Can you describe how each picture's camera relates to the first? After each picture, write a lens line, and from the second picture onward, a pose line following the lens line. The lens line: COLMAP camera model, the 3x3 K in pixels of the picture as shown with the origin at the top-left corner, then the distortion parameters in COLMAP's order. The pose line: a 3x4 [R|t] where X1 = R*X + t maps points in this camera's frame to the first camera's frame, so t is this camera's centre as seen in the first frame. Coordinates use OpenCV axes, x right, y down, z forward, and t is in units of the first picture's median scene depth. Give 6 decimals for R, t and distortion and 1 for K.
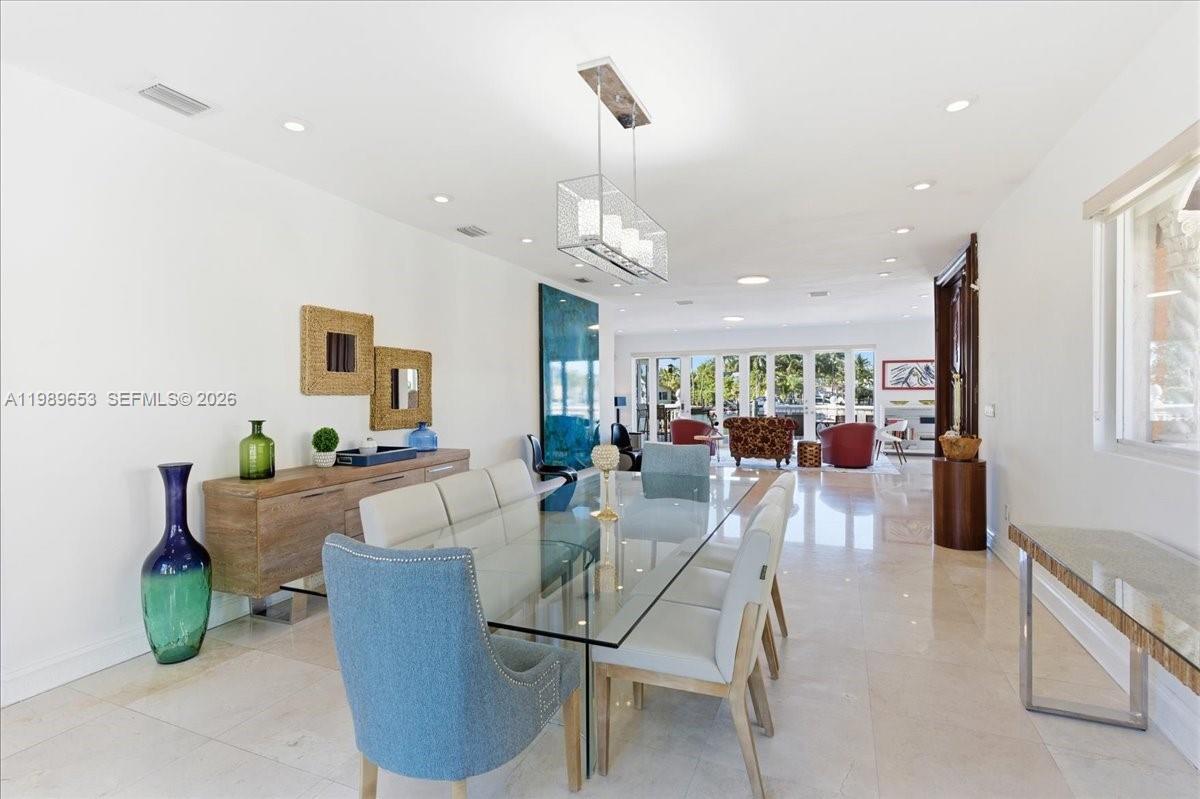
lens RADIAL K [[575.8, 0, 600.0], [0, 575.8, 399.5], [0, 0, 1]] dist [0.000811, -0.000046]
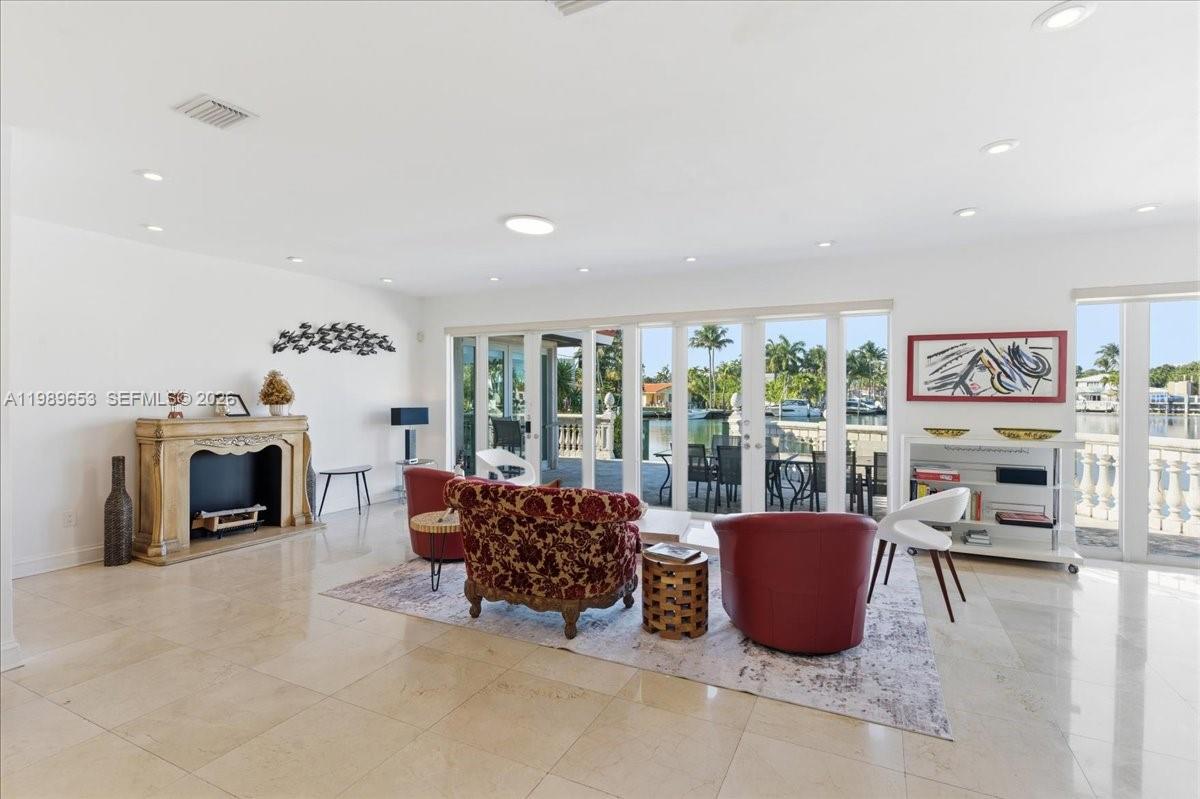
lens RADIAL K [[567.6, 0, 600.0], [0, 567.6, 399.5], [0, 0, 1]] dist [0.002676, -0.000899]
pose [[0.997958, 0.009233, -0.063205, 0.286791], [-0.009333, 0.999956, -0.001289, -0.015580], [0.063190, 0.001877, 0.998000, 0.557034]]
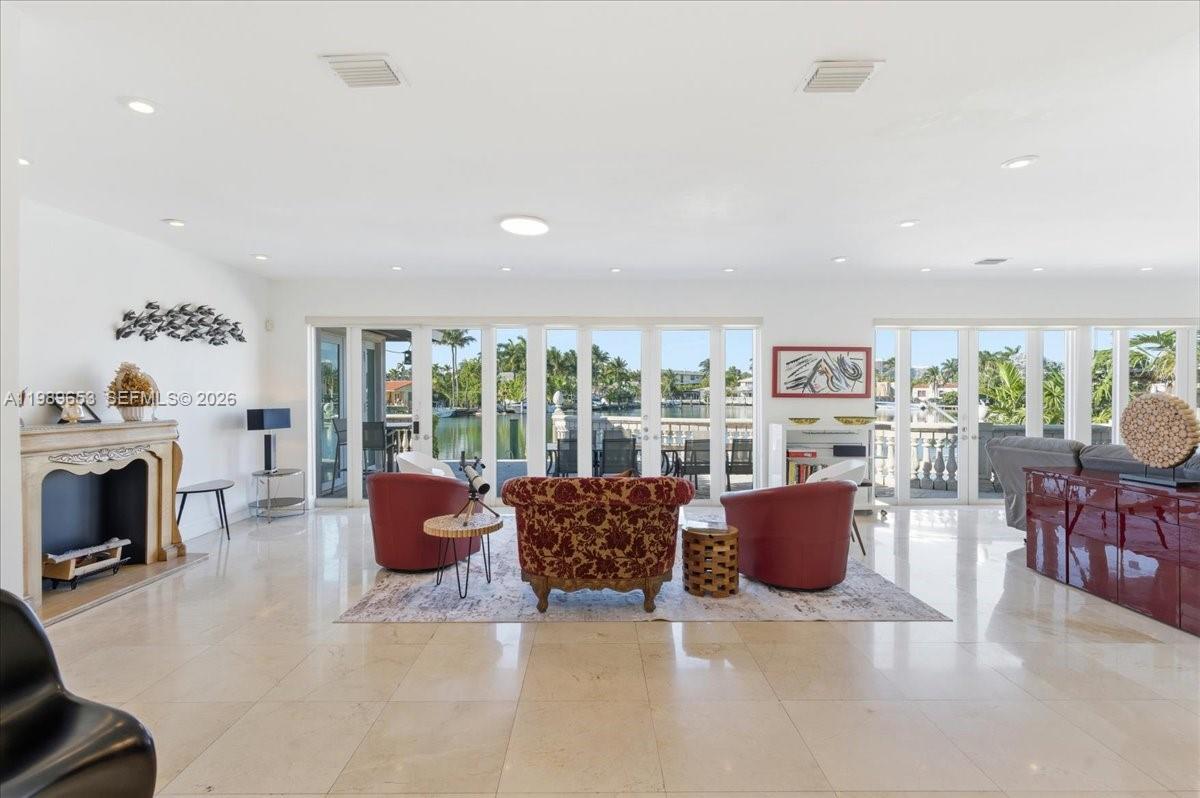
lens RADIAL K [[567.6, 0, 600.0], [0, 567.6, 399.0], [0, 0, 1]] dist [0.002676, -0.000899]
pose [[0.919476, 0.002418, 0.393139, 0.112552], [-0.001953, 0.999997, -0.001582, -0.014381], [-0.393142, 0.000687, 0.919478, 0.559499]]
